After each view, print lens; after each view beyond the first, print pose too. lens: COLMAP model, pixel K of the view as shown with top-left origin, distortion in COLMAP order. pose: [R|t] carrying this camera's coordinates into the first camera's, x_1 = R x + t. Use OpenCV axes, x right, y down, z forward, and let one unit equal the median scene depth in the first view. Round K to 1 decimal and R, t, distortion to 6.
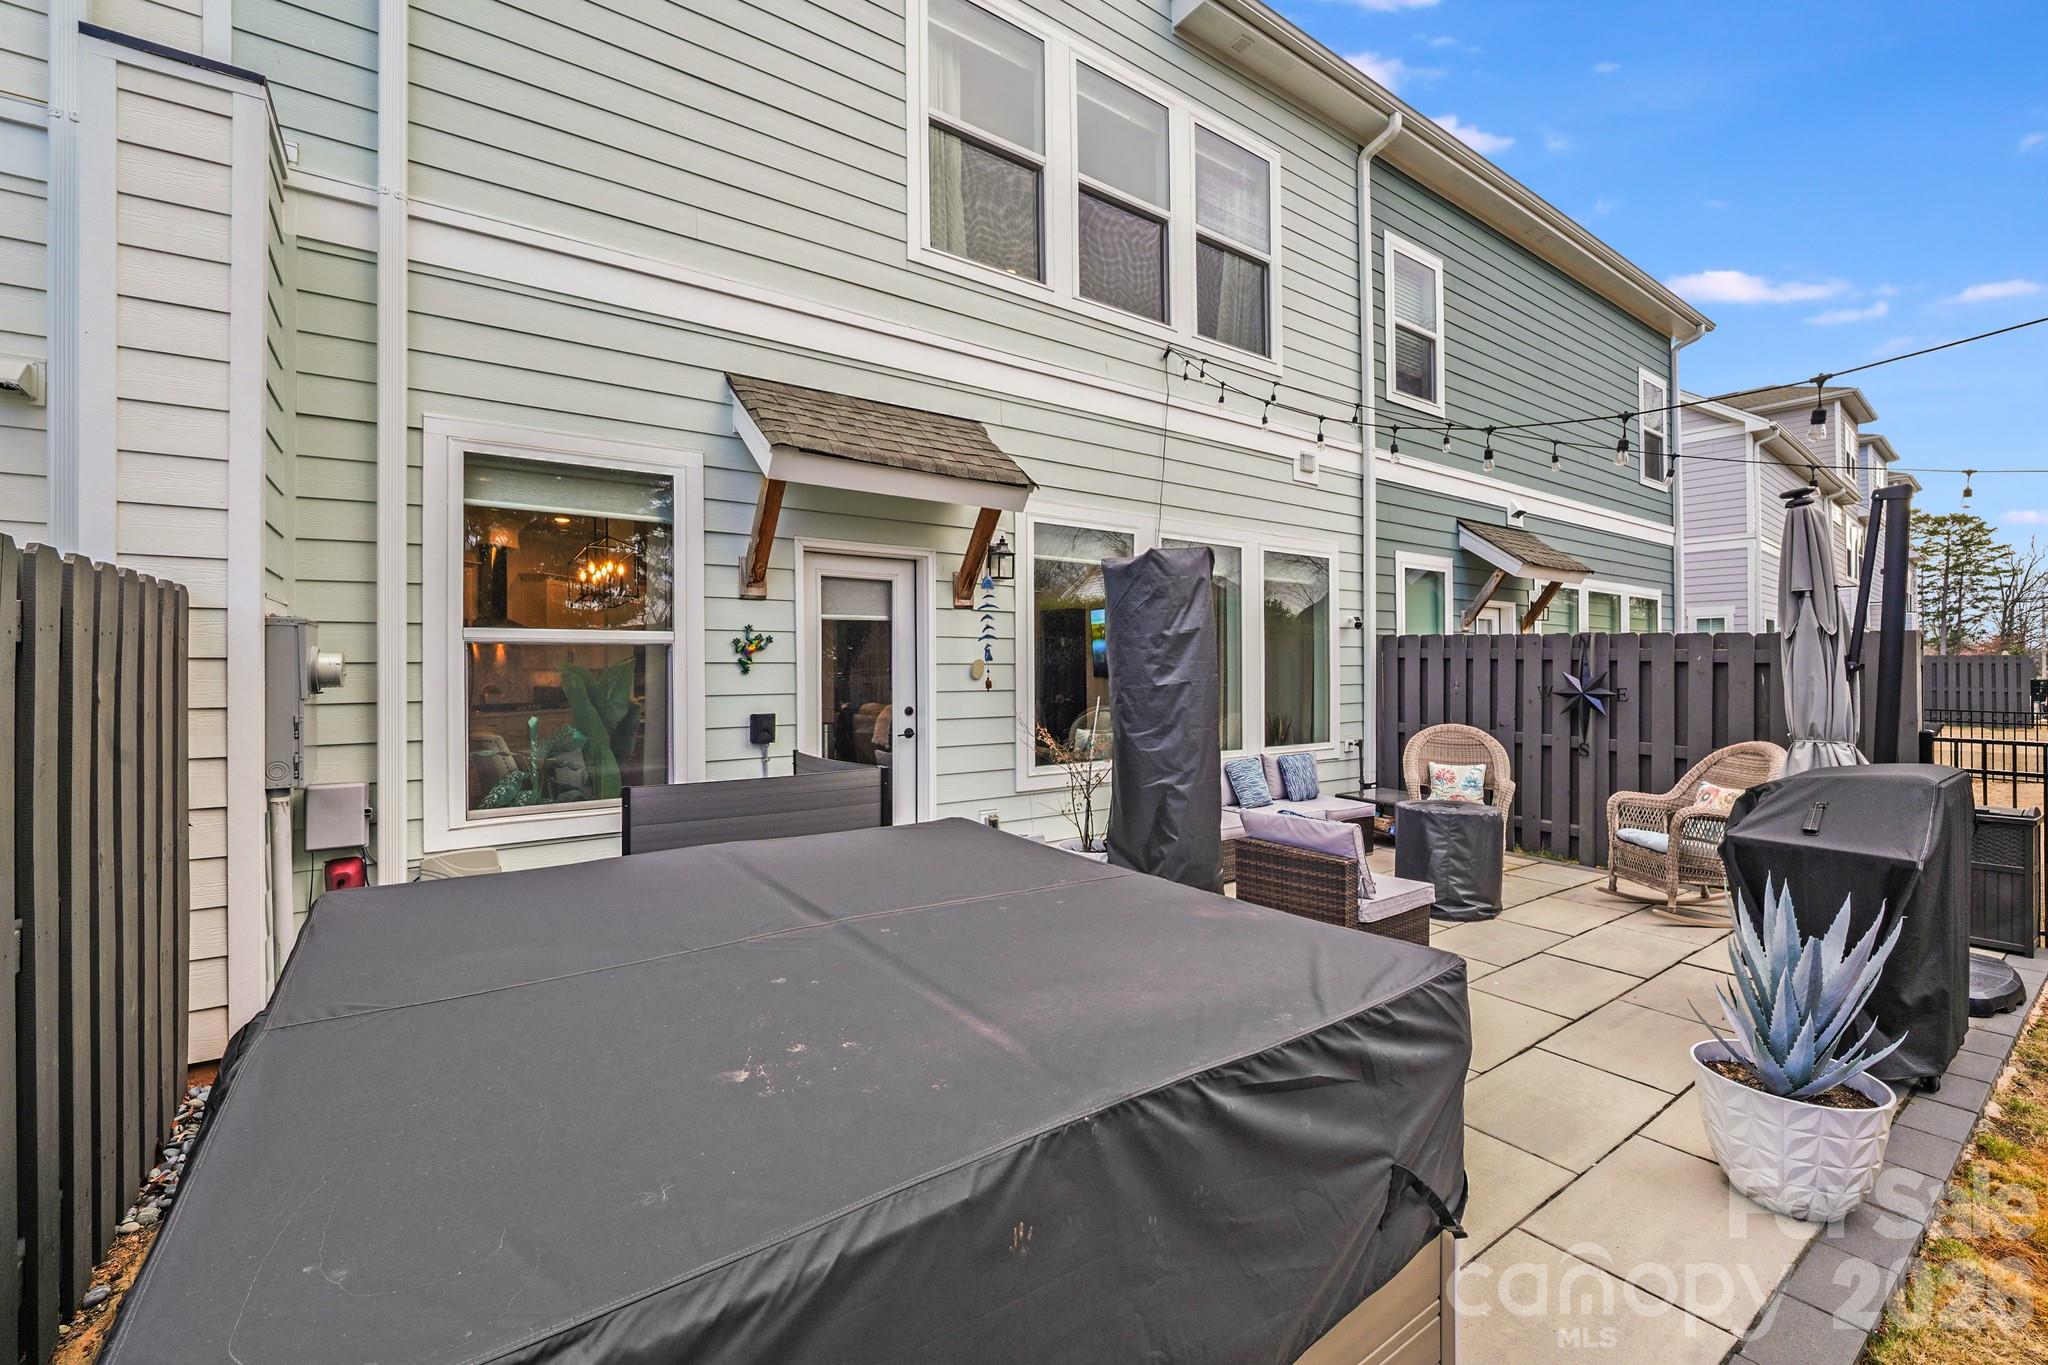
lens RADIAL K [[840.8, 0, 1013.9], [0, 840.8, 666.8], [0, 0, 1]] dist [-0.008790, -0.002016]
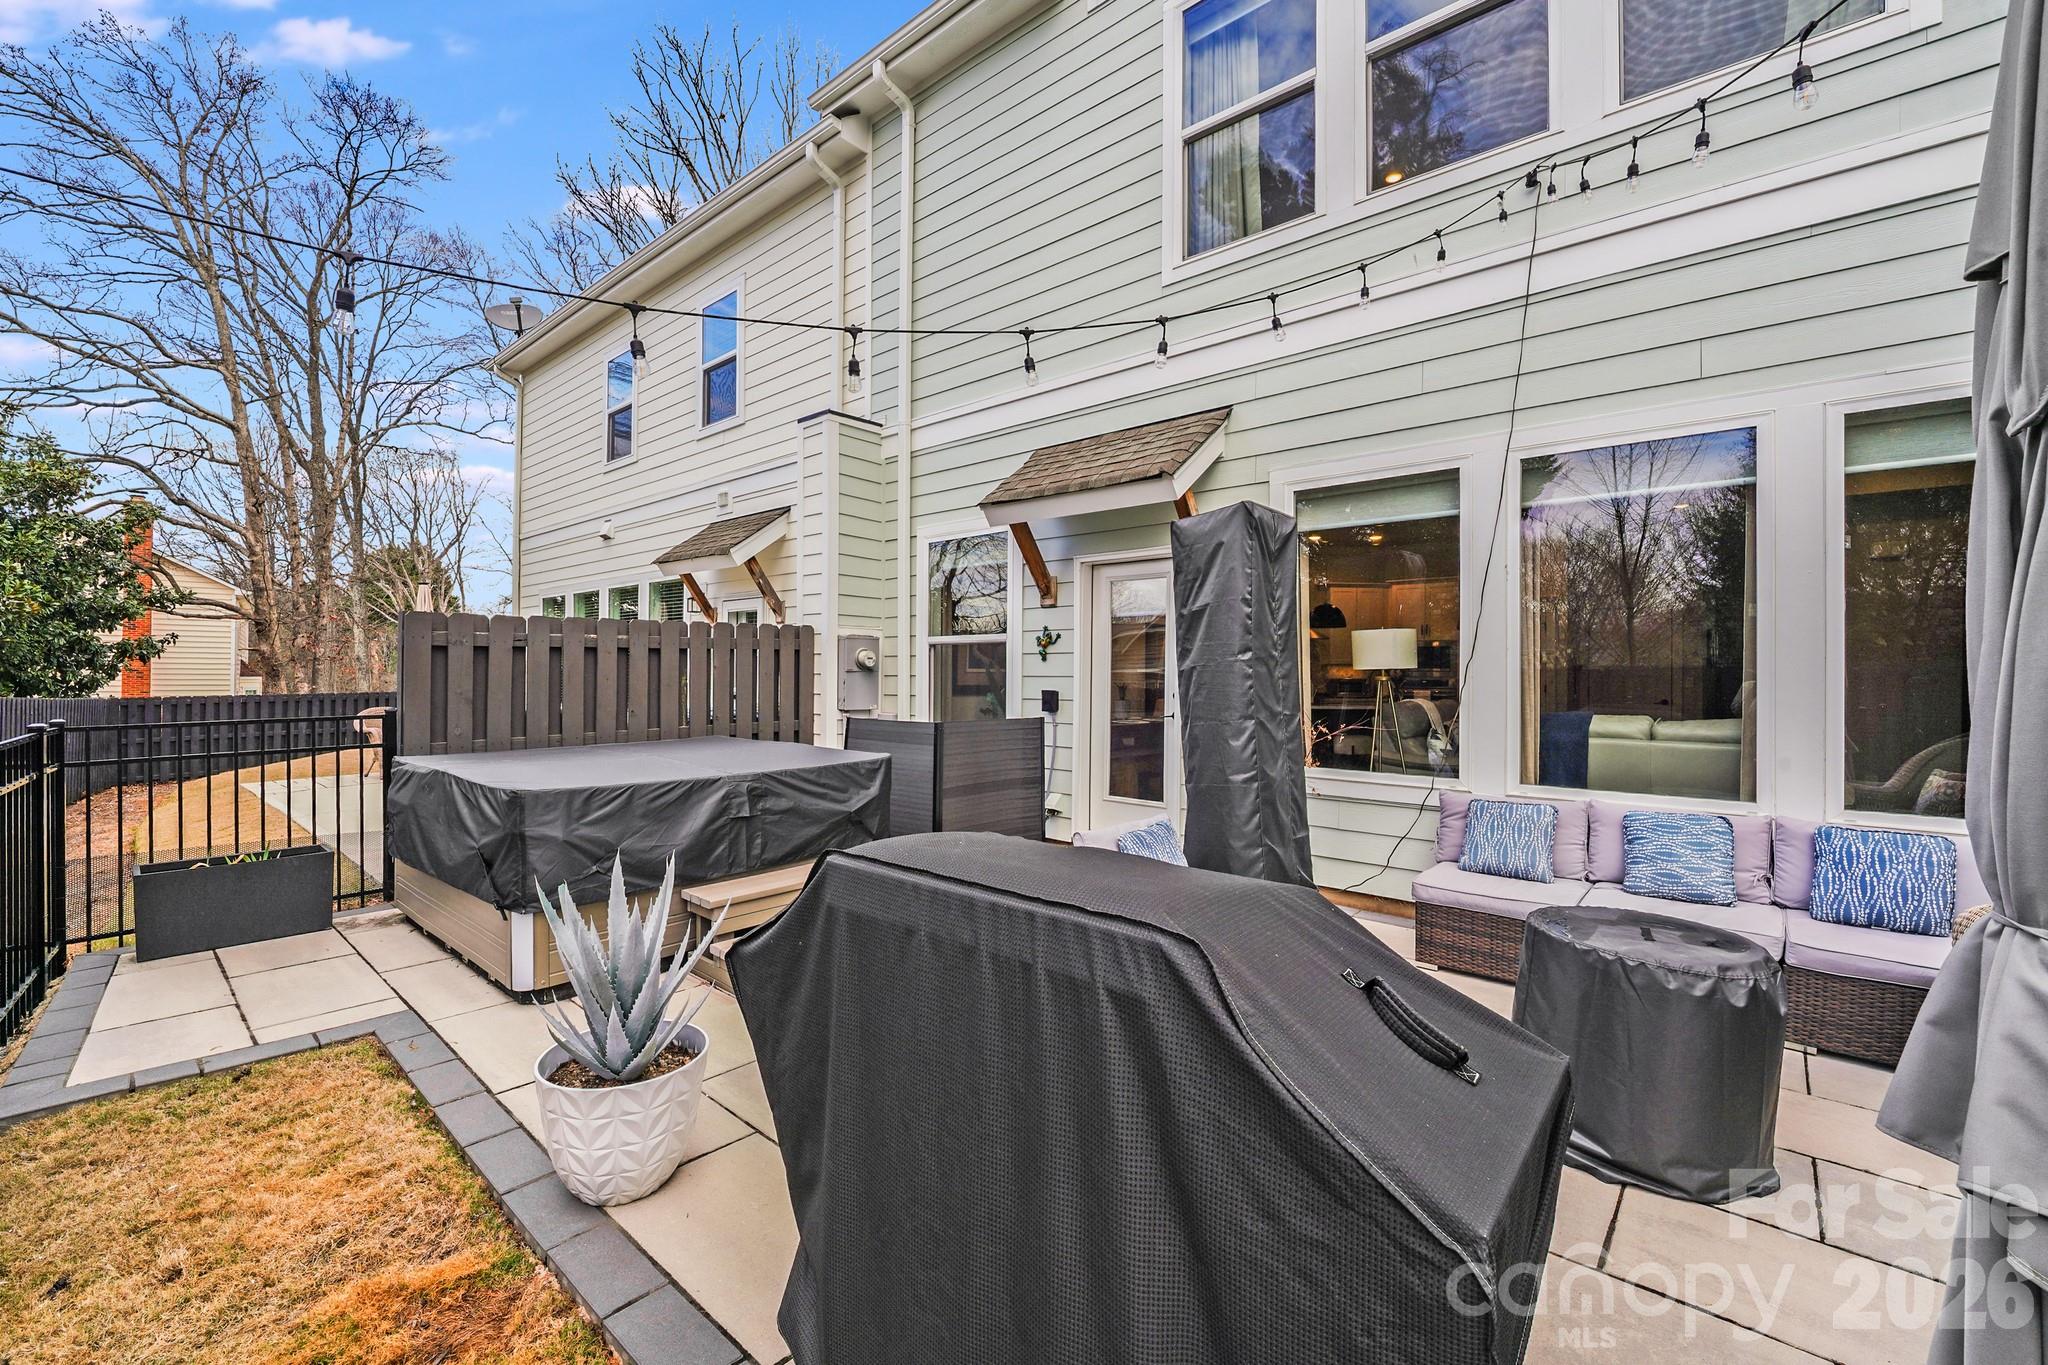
lens RADIAL K [[840.8, 0, 1036.6], [0, 840.8, 663.2], [0, 0, 1]] dist [-0.008790, -0.002016]
pose [[0.243751, -0.005543, -0.969822, 0.708182], [0.001135, 0.999985, -0.005431, 0.013104], [0.969837, 0.000223, 0.243753, 0.446166]]
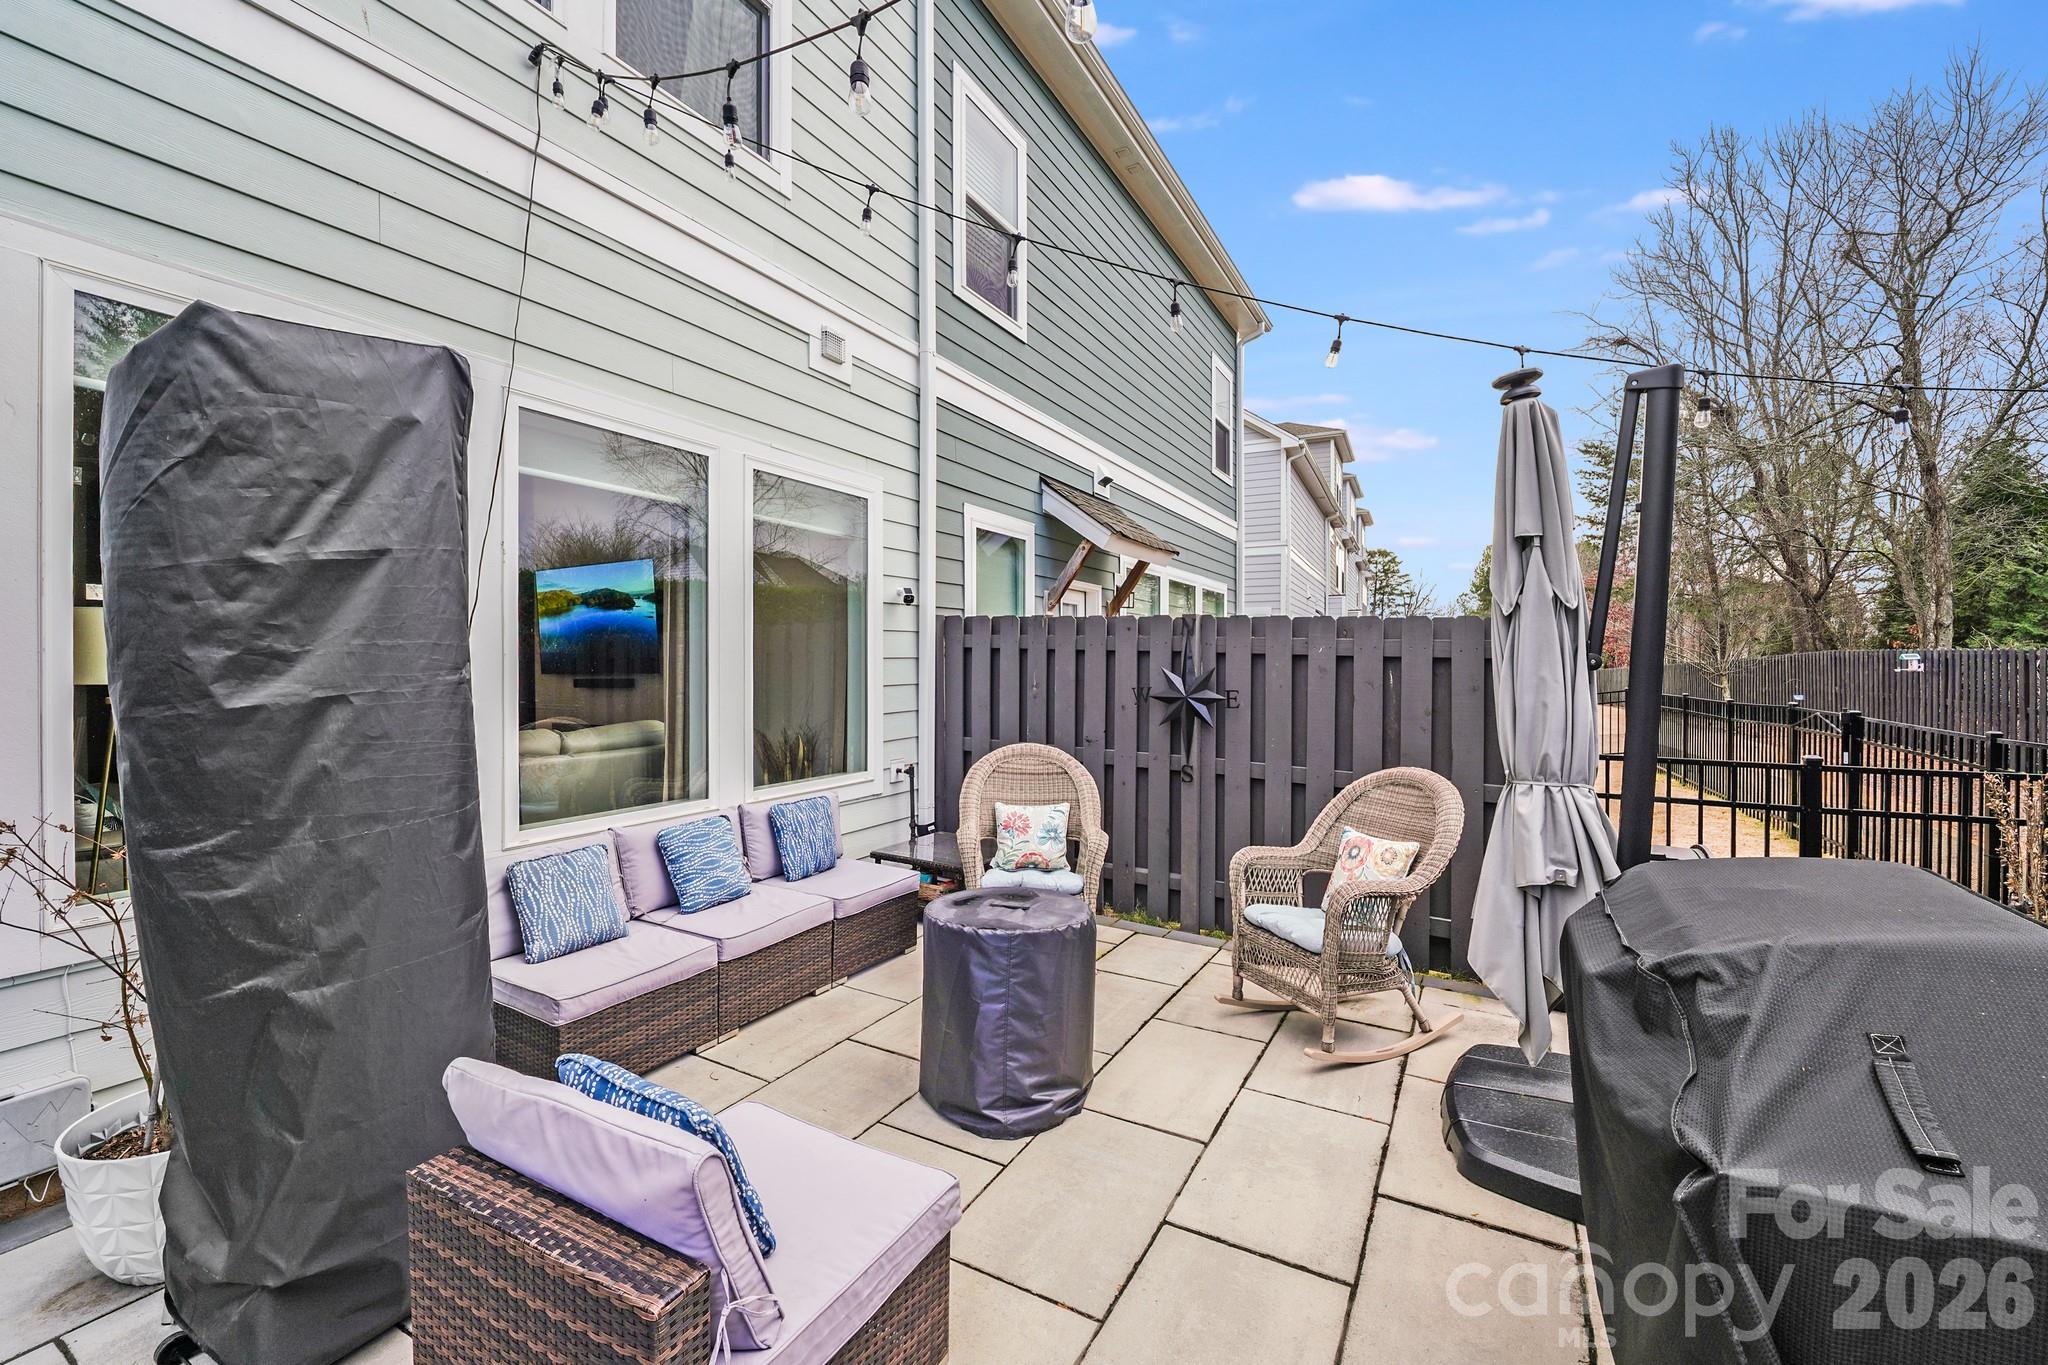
lens RADIAL K [[840.8, 0, 1022.7], [0, 840.8, 669.2], [0, 0, 1]] dist [-0.008790, -0.002016]
pose [[0.898030, 0.000266, 0.439933, 0.219828], [-0.004858, 0.999945, 0.009313, 0.001152], [-0.439907, -0.010500, 0.897982, 0.389663]]
